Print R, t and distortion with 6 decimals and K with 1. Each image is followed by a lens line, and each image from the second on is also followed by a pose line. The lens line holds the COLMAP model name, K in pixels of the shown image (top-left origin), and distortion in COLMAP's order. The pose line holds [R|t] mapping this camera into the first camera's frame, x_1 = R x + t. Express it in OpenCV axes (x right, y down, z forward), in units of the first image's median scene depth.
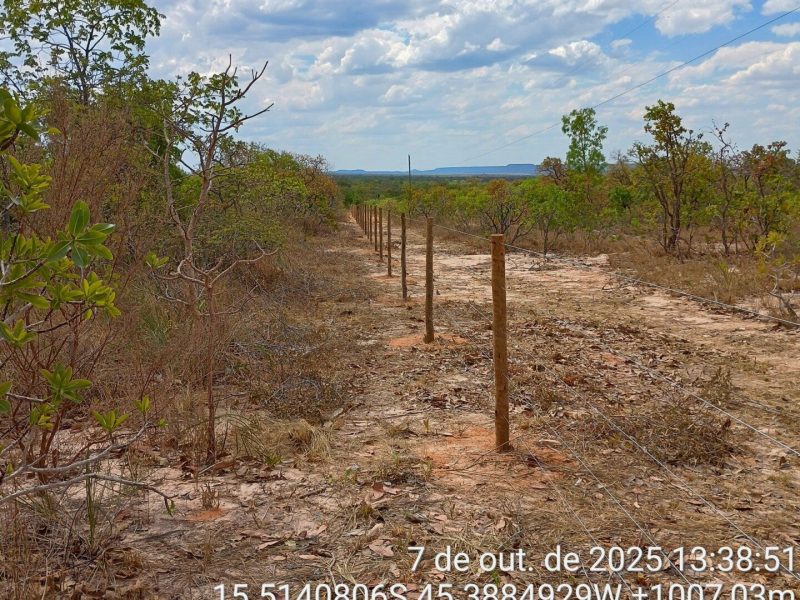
lens RADIAL K [[921.3, 0, 400.0], [0, 921.3, 300.0], [0, 0, 1]] dist [-0.020141, -0.004424]
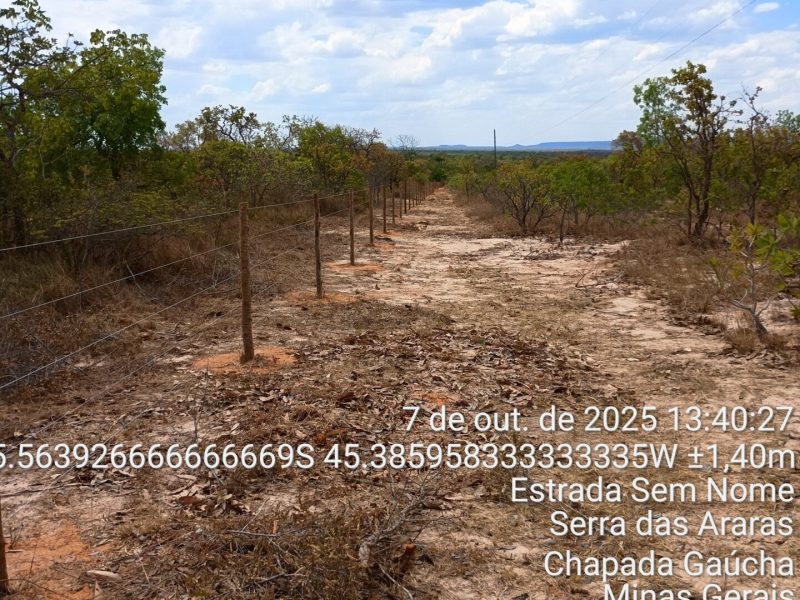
lens RADIAL K [[921.3, 0, 400.0], [0, 921.3, 300.0], [0, 0, 1]] dist [-0.020141, -0.004424]
pose [[0.992410, 0.020713, -0.121213, 0.110140], [-0.017507, 0.999470, 0.027456, -0.013139], [0.121717, -0.025126, 0.992247, 0.103286]]
